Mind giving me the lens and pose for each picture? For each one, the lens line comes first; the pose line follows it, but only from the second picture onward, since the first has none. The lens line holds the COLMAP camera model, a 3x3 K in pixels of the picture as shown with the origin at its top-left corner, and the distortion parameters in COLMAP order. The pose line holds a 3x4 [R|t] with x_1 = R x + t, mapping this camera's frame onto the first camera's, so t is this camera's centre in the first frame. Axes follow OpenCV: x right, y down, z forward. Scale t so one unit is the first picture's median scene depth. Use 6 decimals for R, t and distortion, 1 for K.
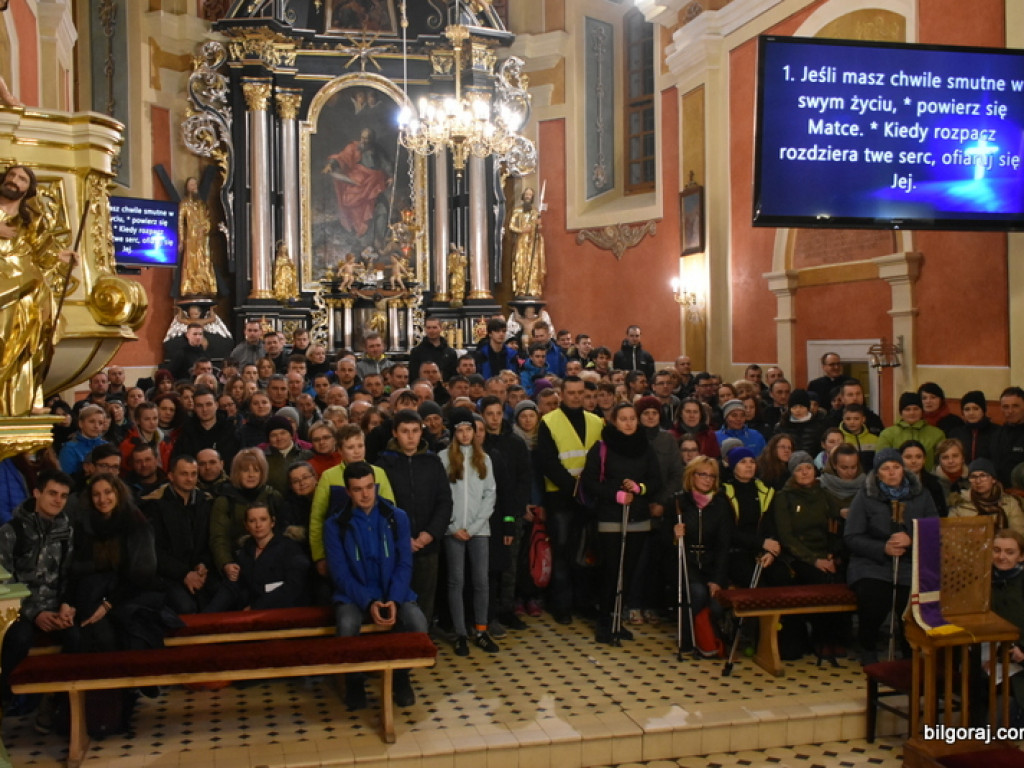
lens RADIAL K [[1139.9, 0, 509.9], [0, 1139.9, 391.1], [0, 0, 1]] dist [-0.004745, -0.004431]
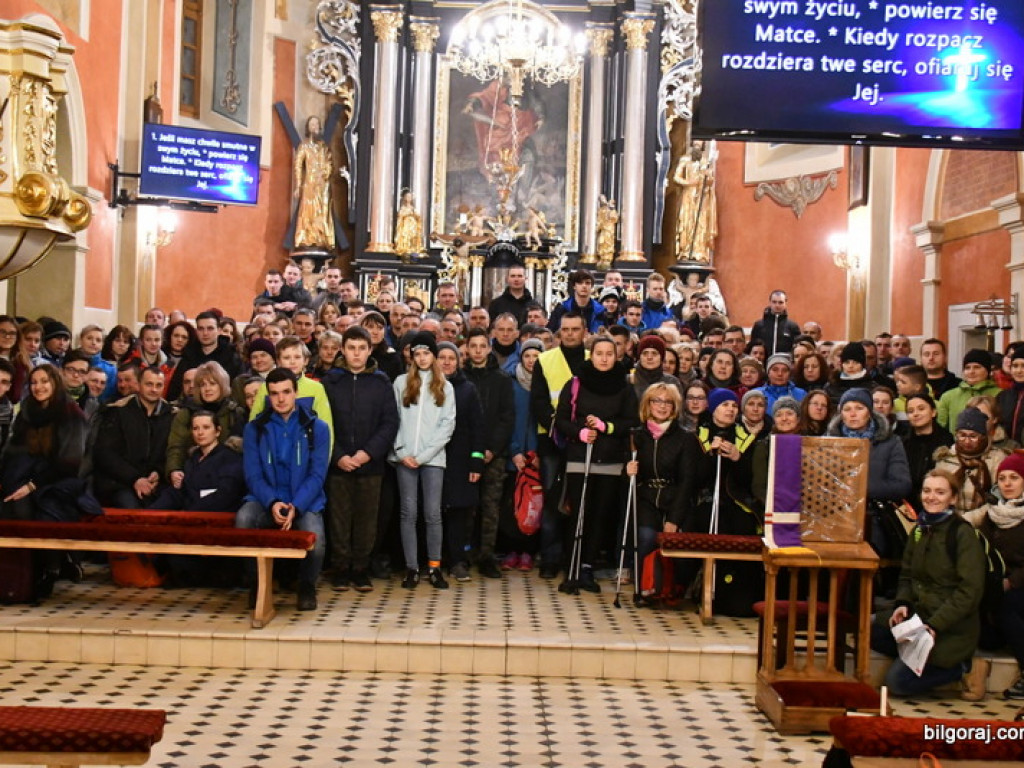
lens RADIAL K [[1474.7, 0, 512.0], [0, 1474.7, 384.0], [0, 0, 1]] dist [0.002260, -0.012016]
pose [[0.971736, 0.046411, -0.231463, 0.199302], [-0.052231, 0.998453, -0.019076, 0.049049], [0.230220, 0.030626, 0.972657, -0.118045]]
